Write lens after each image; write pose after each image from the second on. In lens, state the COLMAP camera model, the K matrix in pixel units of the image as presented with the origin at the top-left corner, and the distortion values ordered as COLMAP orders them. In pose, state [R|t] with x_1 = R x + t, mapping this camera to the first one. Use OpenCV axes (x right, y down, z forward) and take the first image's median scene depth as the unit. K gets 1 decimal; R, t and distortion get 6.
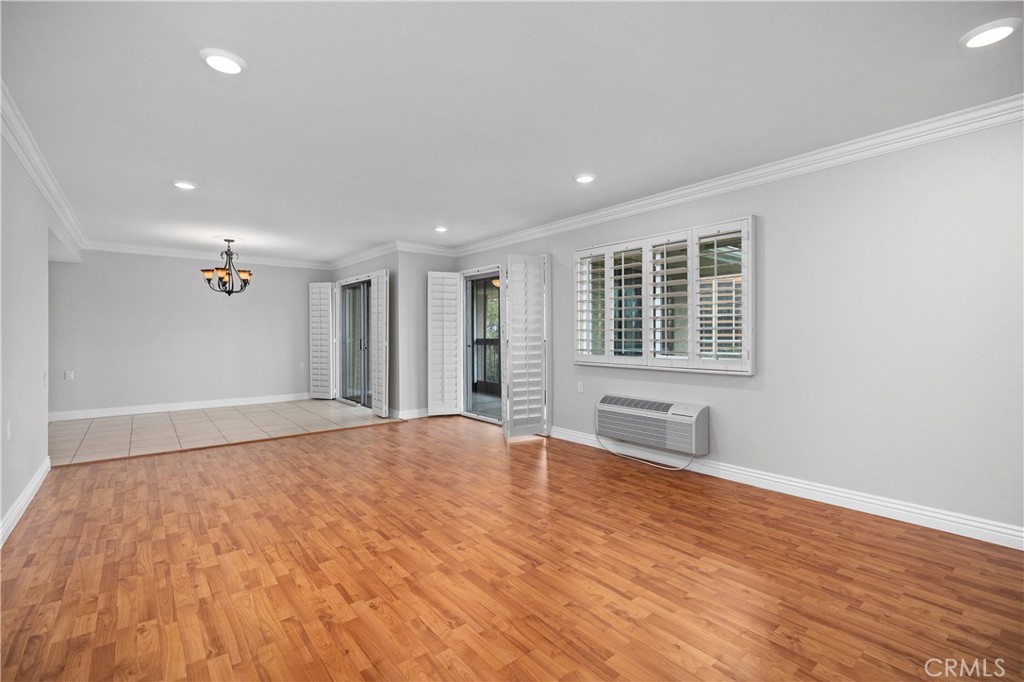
lens RADIAL K [[462.0, 0, 509.4], [0, 462.0, 336.2], [0, 0, 1]] dist [0.001170, -0.000549]
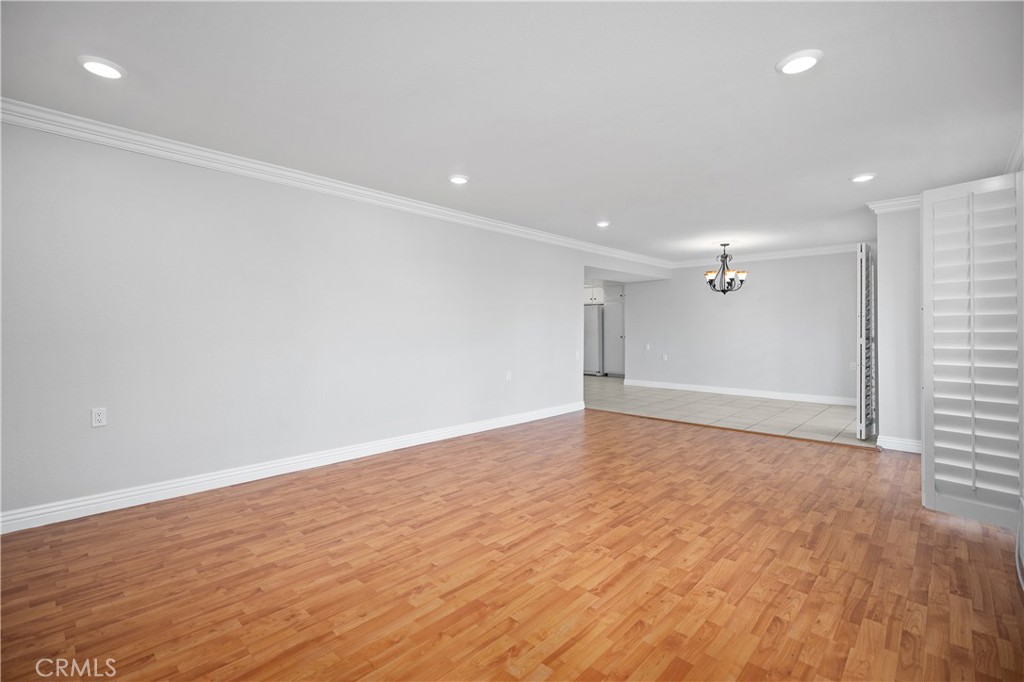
lens RADIAL K [[462.0, 0, 509.3], [0, 462.0, 336.4], [0, 0, 1]] dist [0.001170, -0.000549]
pose [[0.124300, 0.015563, -0.992123, 0.911824], [-0.004952, 0.999874, 0.015064, -0.003258], [0.992232, 0.003041, 0.124361, 0.743586]]
